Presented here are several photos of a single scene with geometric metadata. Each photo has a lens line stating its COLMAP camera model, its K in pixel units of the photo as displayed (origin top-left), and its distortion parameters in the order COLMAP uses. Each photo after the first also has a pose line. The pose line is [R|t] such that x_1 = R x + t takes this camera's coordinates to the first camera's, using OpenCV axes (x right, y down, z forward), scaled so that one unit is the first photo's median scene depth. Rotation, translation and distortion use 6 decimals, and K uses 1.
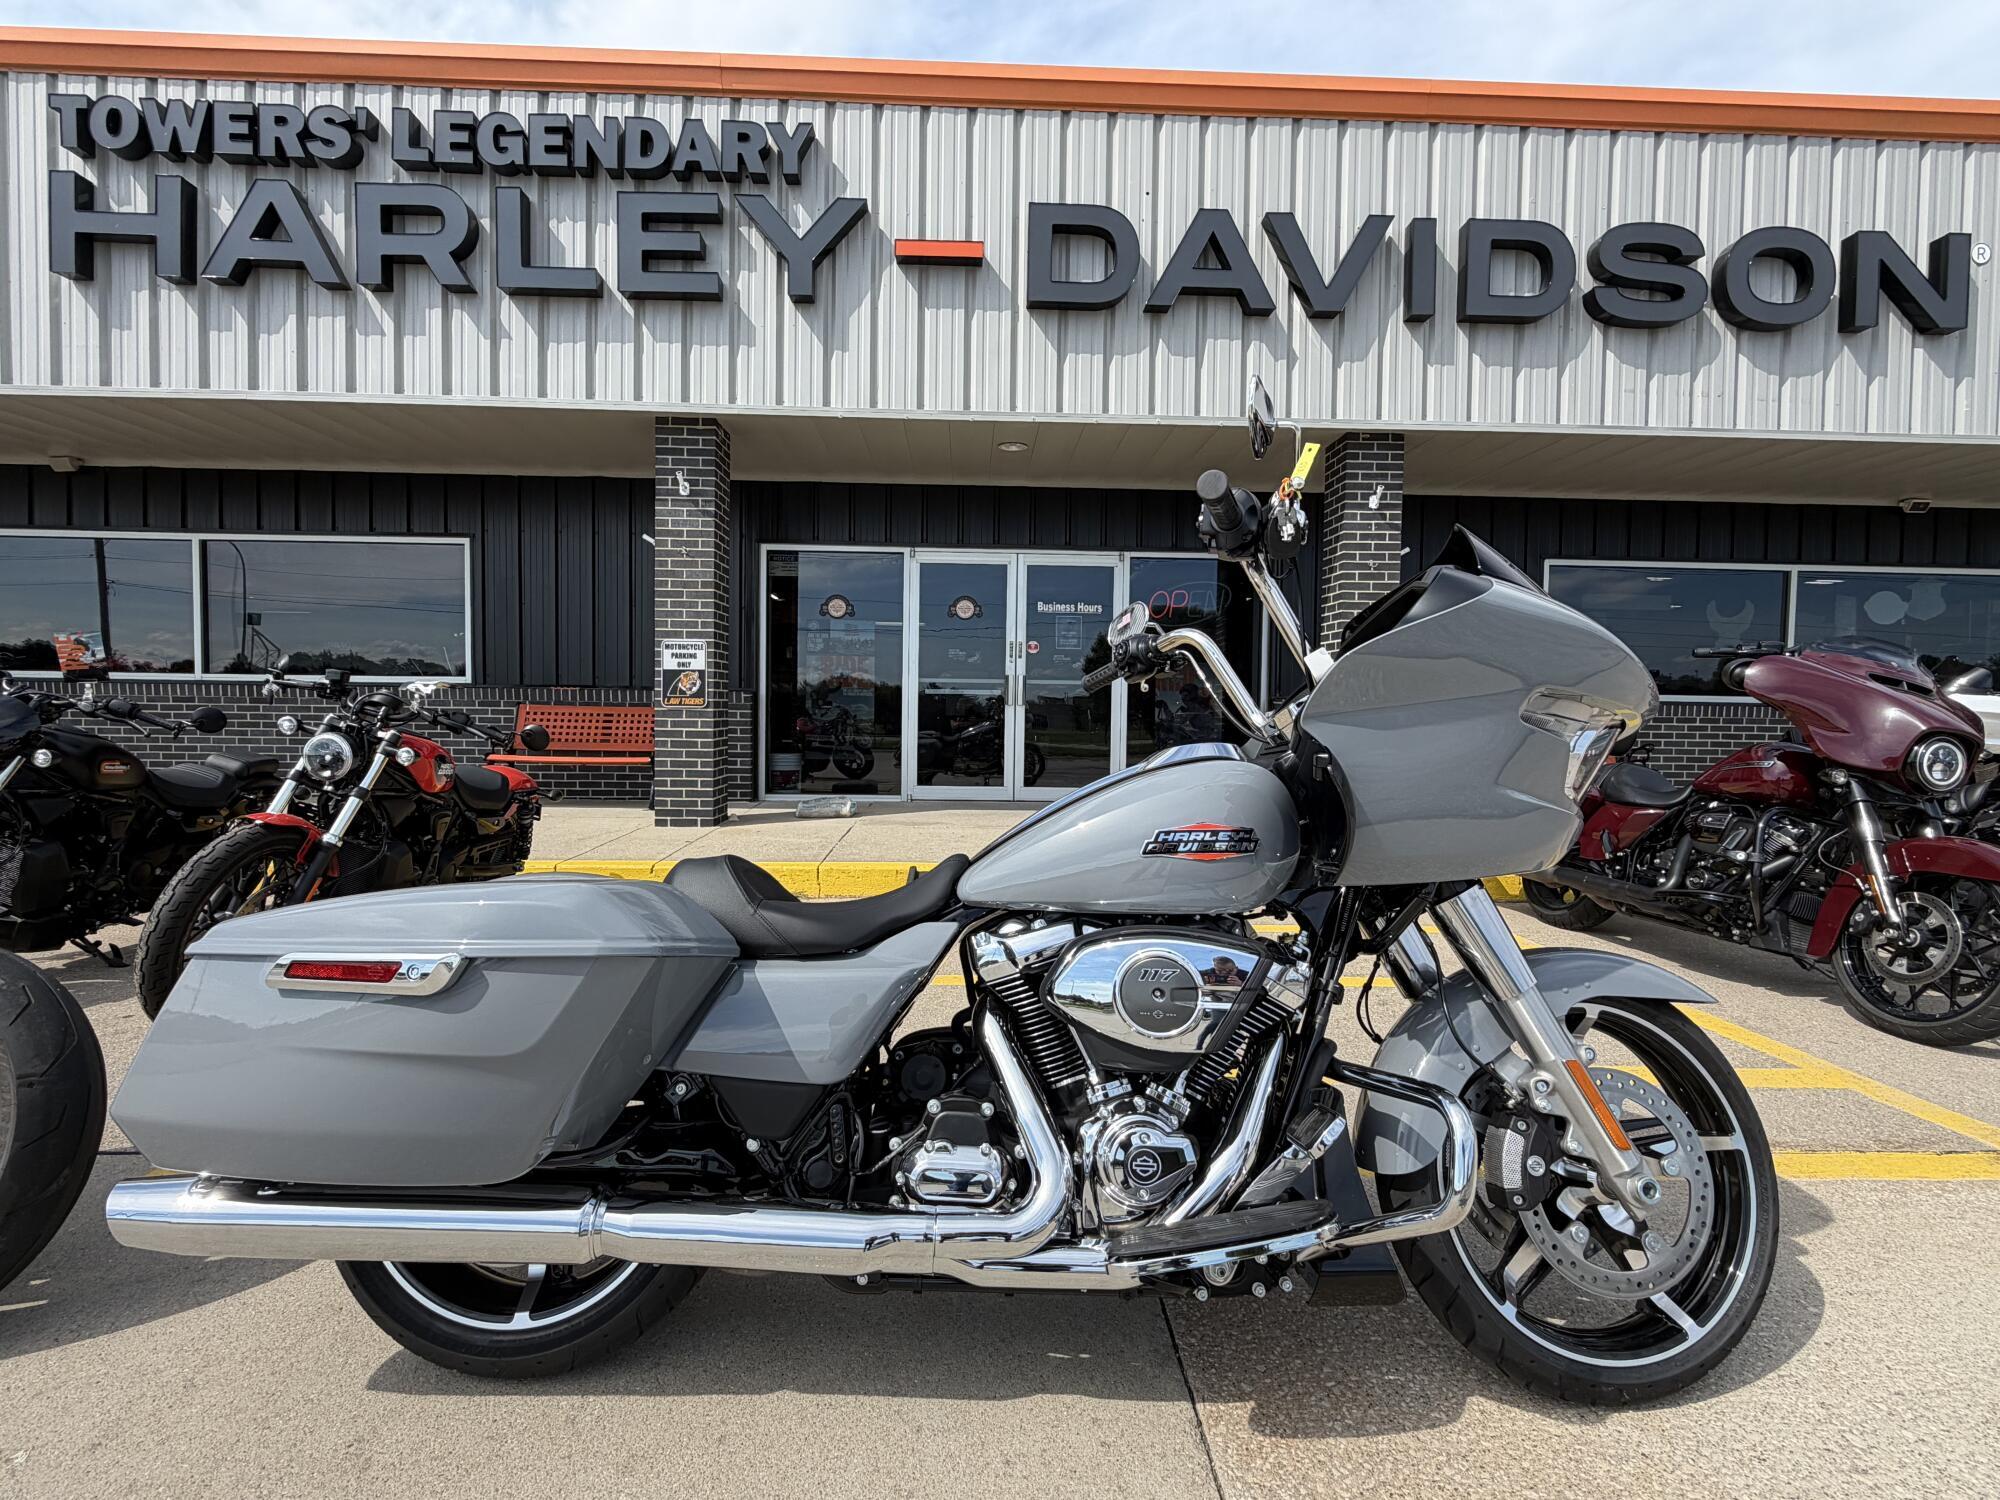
lens RADIAL K [[962.1, 0, 976.9], [0, 962.1, 750.1], [0, 0, 1]] dist [0.003124, 0.001327]
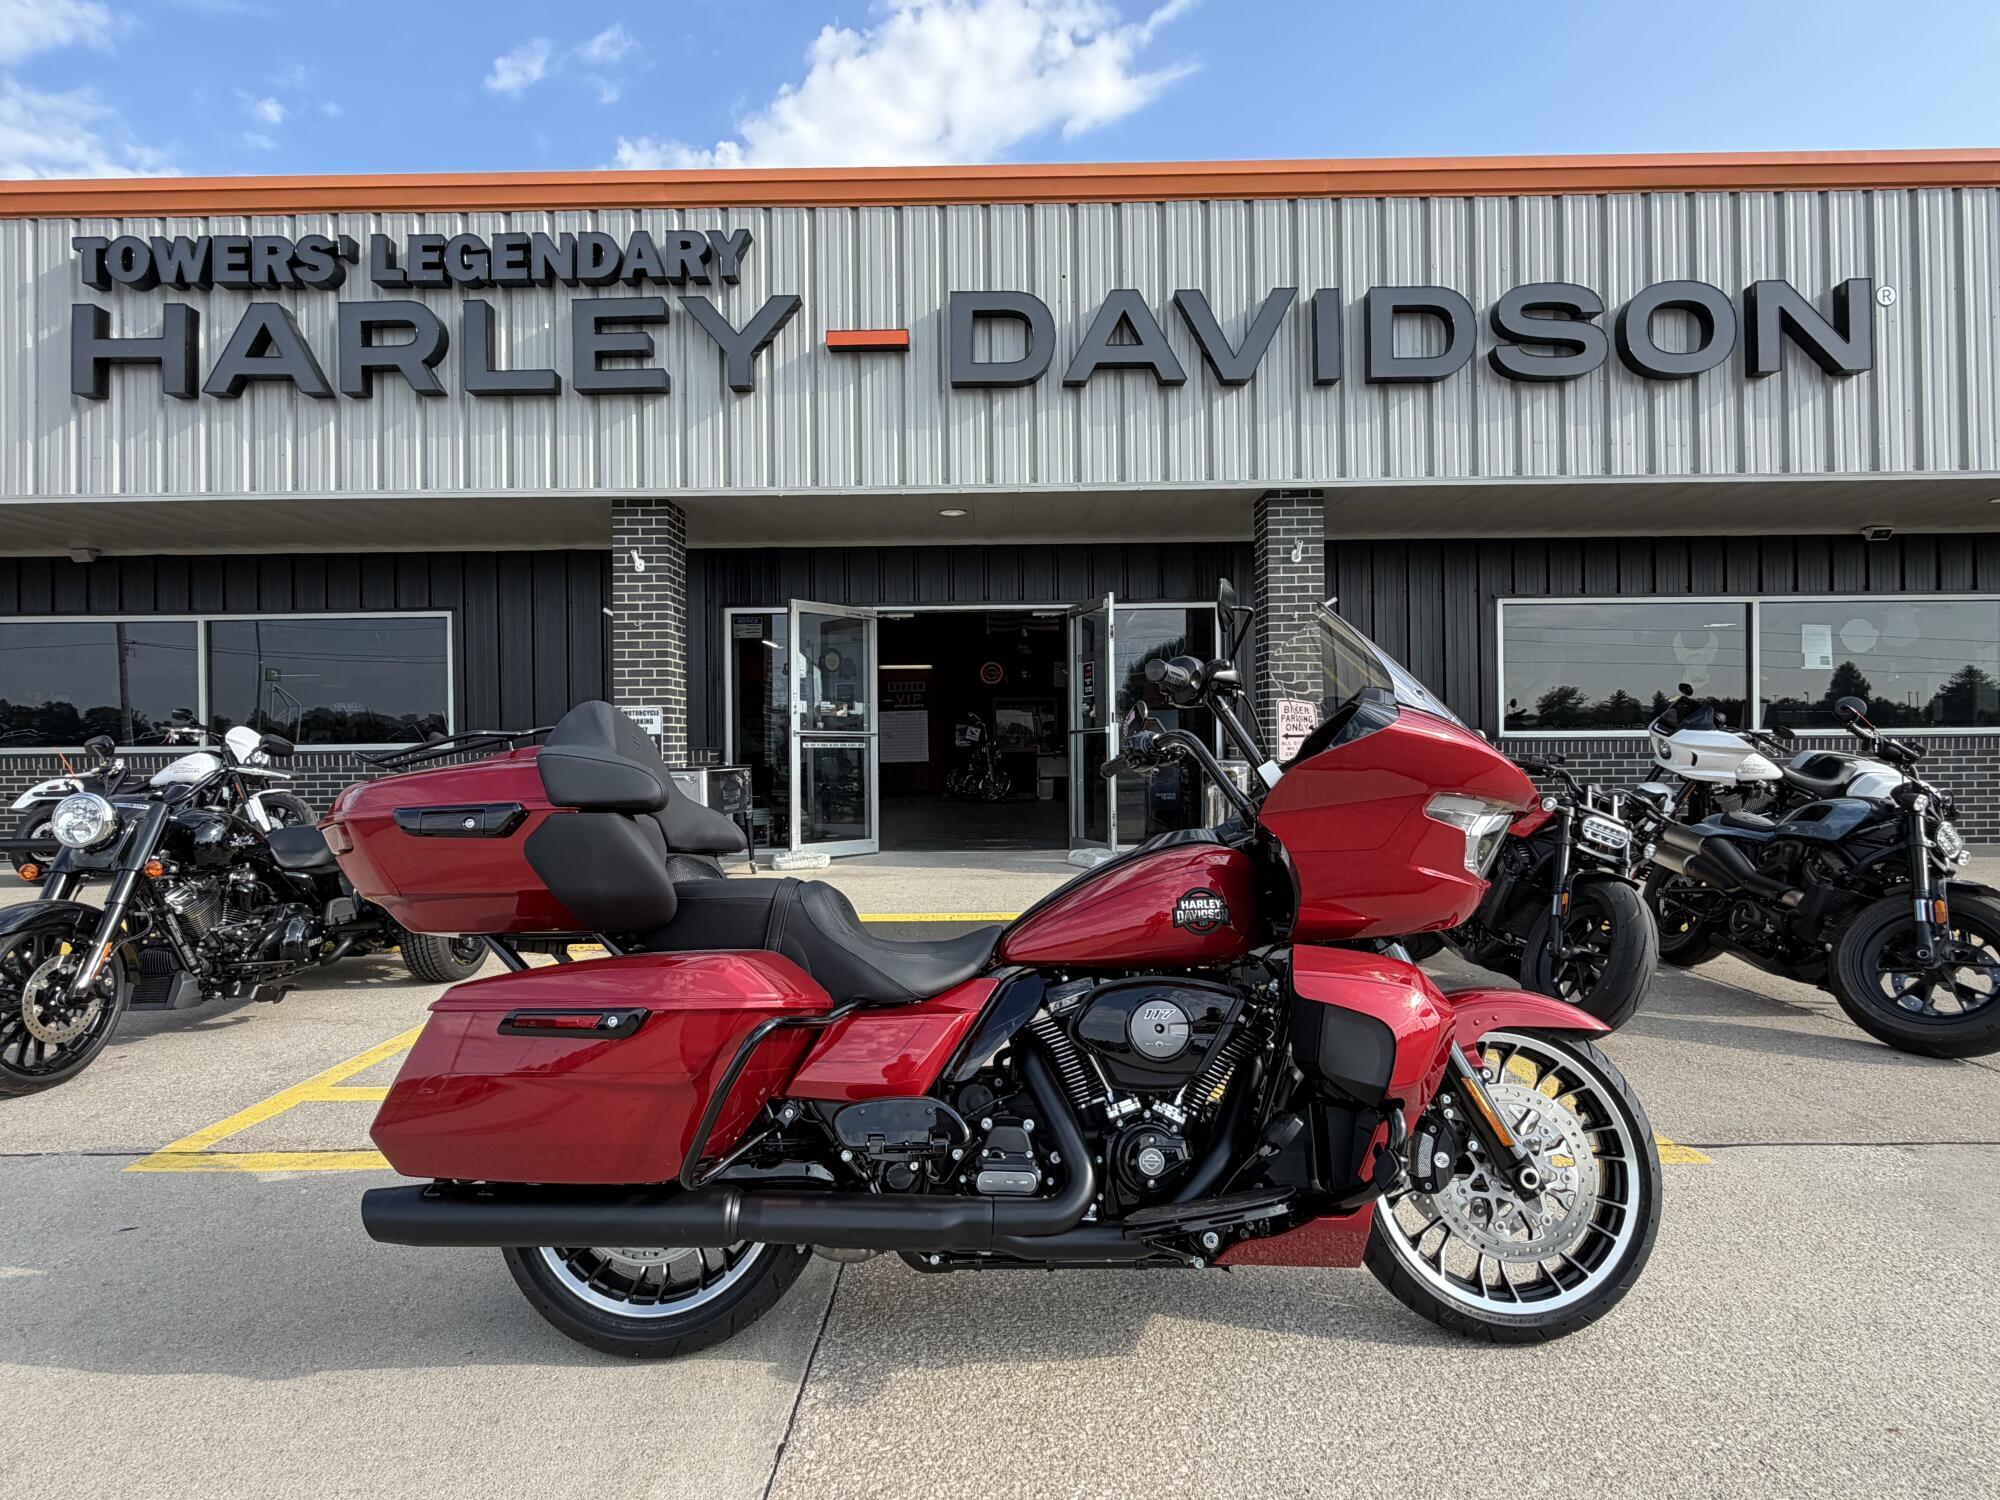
lens RADIAL K [[1059.7, 0, 1004.3], [0, 1059.7, 750.4], [0, 0, 1]] dist [-0.001229, 0.004971]
pose [[0.998760, -0.024977, -0.043061, 0.149474], [0.023368, 0.999024, -0.037484, -0.013663], [0.043955, 0.036432, 0.998369, -0.150973]]
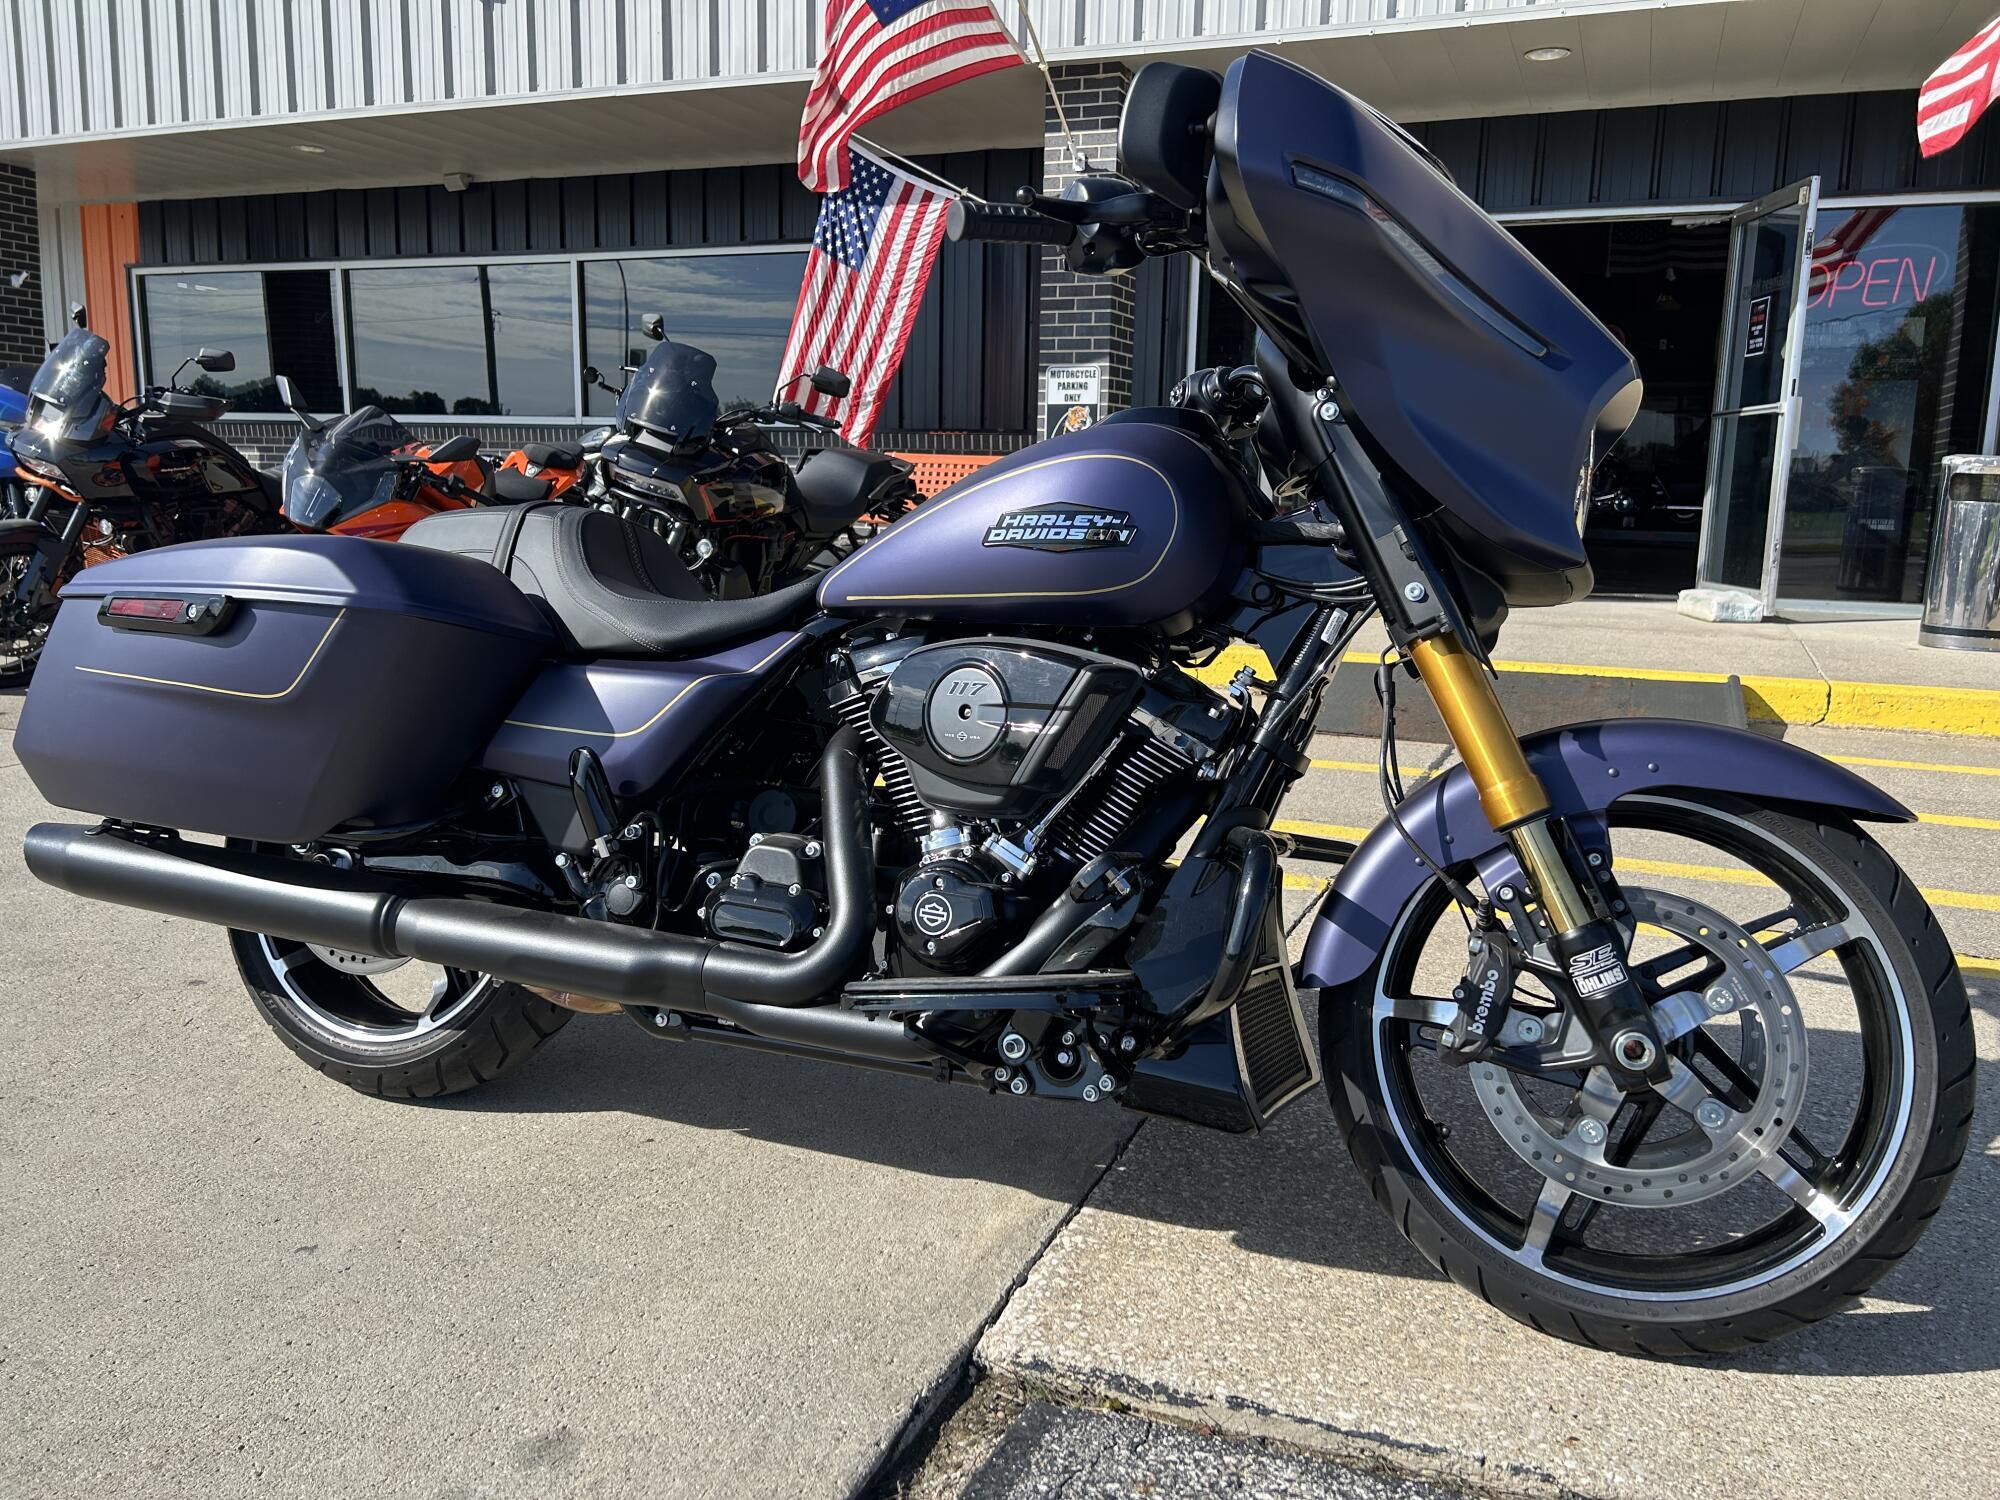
lens RADIAL K [[1544.0, 0, 996.1], [0, 1544.0, 757.0], [0, 0, 1]] dist [0.057814, -0.062861]
pose [[0.911332, 0.077843, -0.404246, 0.179433], [-0.023655, 0.990239, 0.137356, 0.030780], [0.410993, -0.115615, 0.904278, -0.211151]]
